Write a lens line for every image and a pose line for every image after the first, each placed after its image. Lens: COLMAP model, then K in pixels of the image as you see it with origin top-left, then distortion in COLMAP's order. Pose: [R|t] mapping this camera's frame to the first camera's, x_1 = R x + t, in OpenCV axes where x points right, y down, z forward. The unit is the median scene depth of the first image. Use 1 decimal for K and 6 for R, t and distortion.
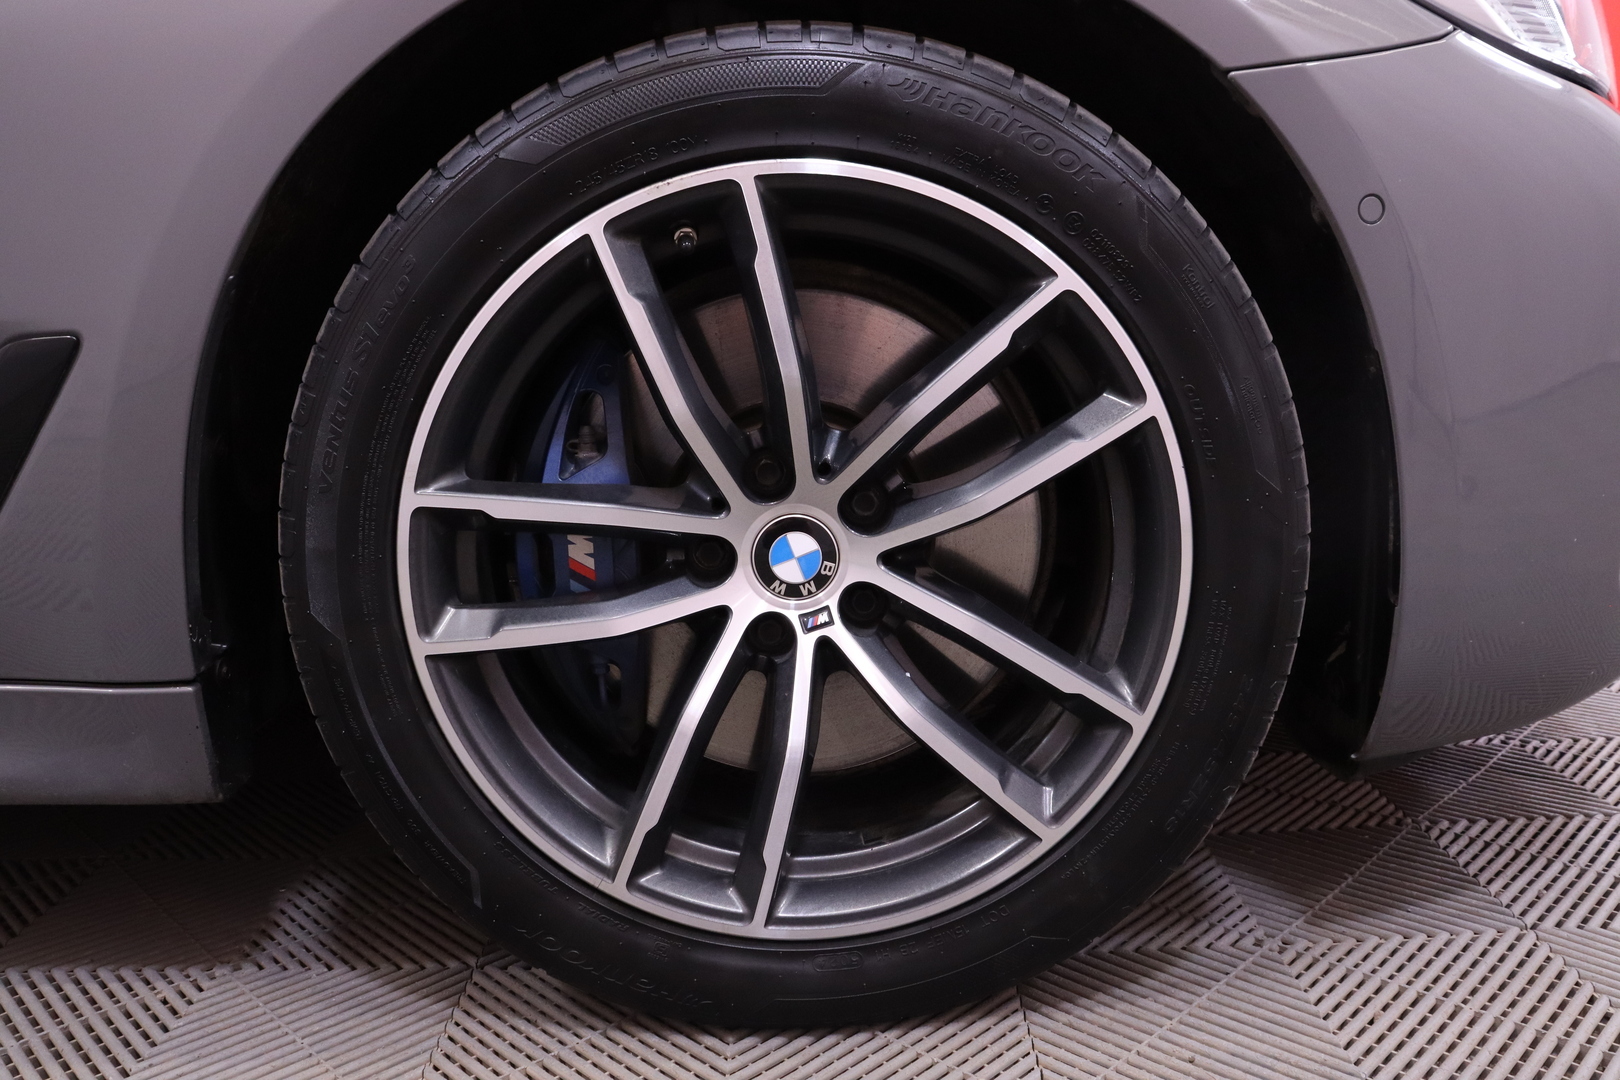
lens RADIAL K [[1373.8, 0, 812.0], [0, 1373.8, 541.7], [0, 0, 1]] dist [-0.115178, 0.044467]
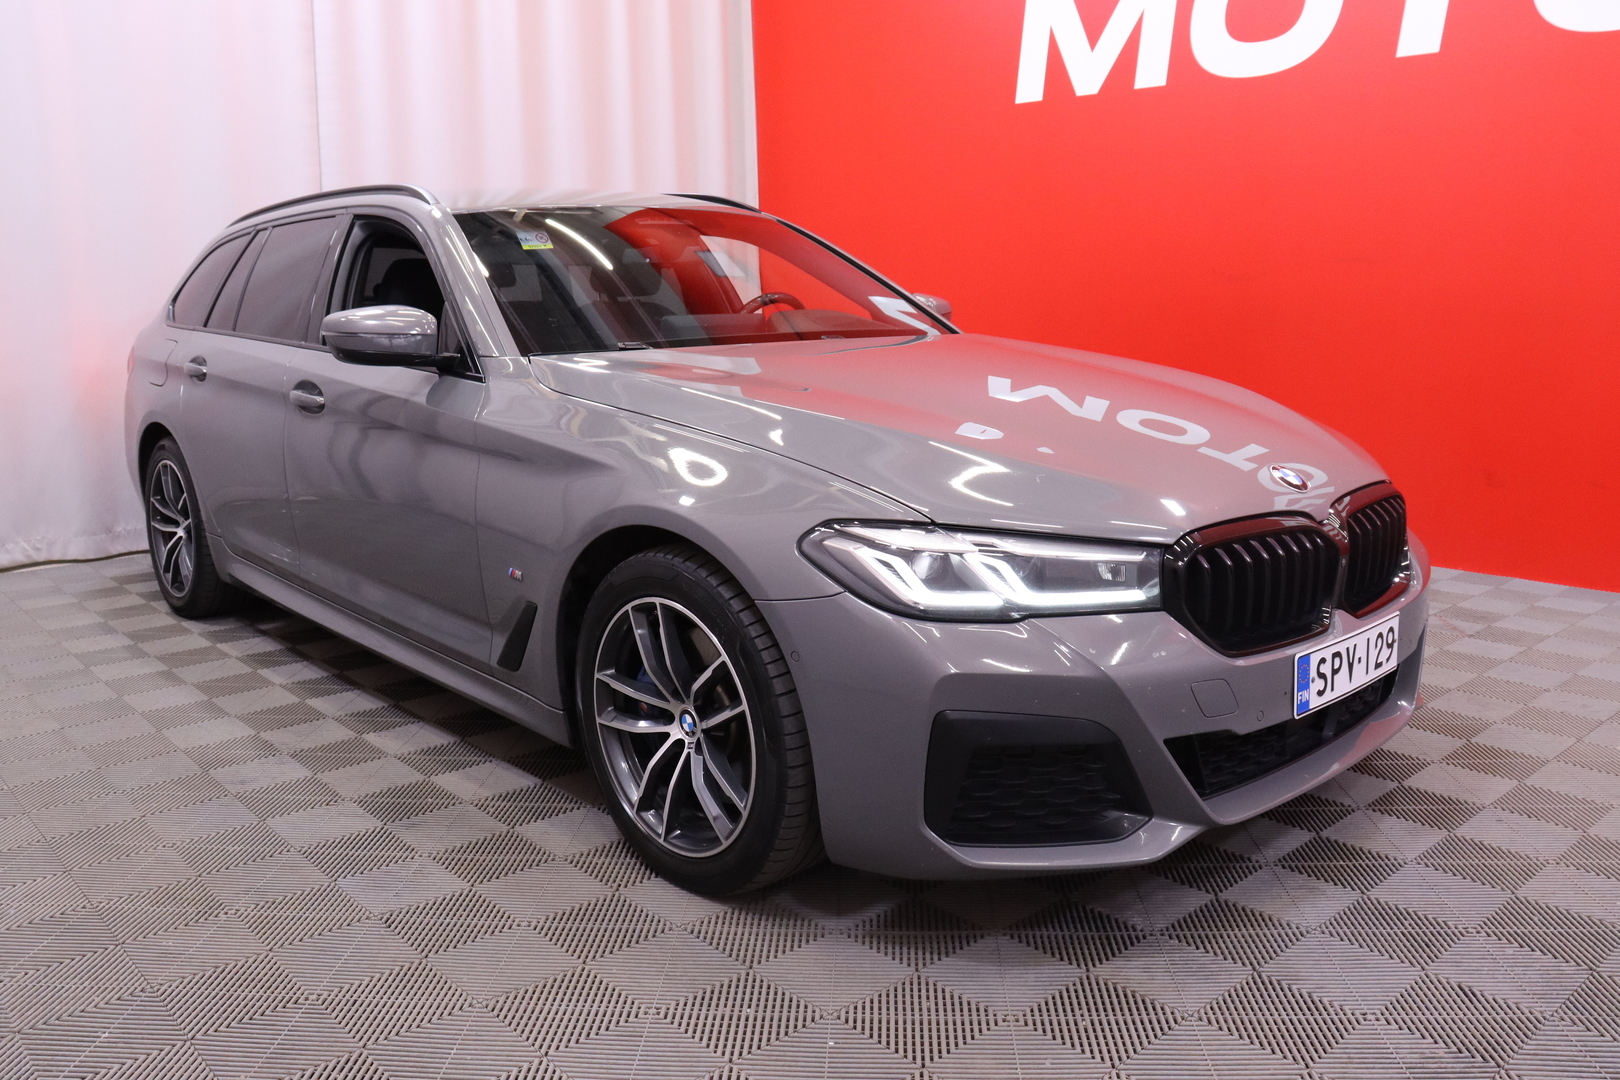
lens RADIAL K [[1373.8, 0, 823.4], [0, 1373.8, 532.6], [0, 0, 1]] dist [-0.115178, 0.044467]
pose [[0.660637, 0.164822, -0.732388, 2.369582], [-0.148664, 0.985002, 0.087573, -0.723897], [0.735838, 0.051026, 0.675233, -0.810989]]
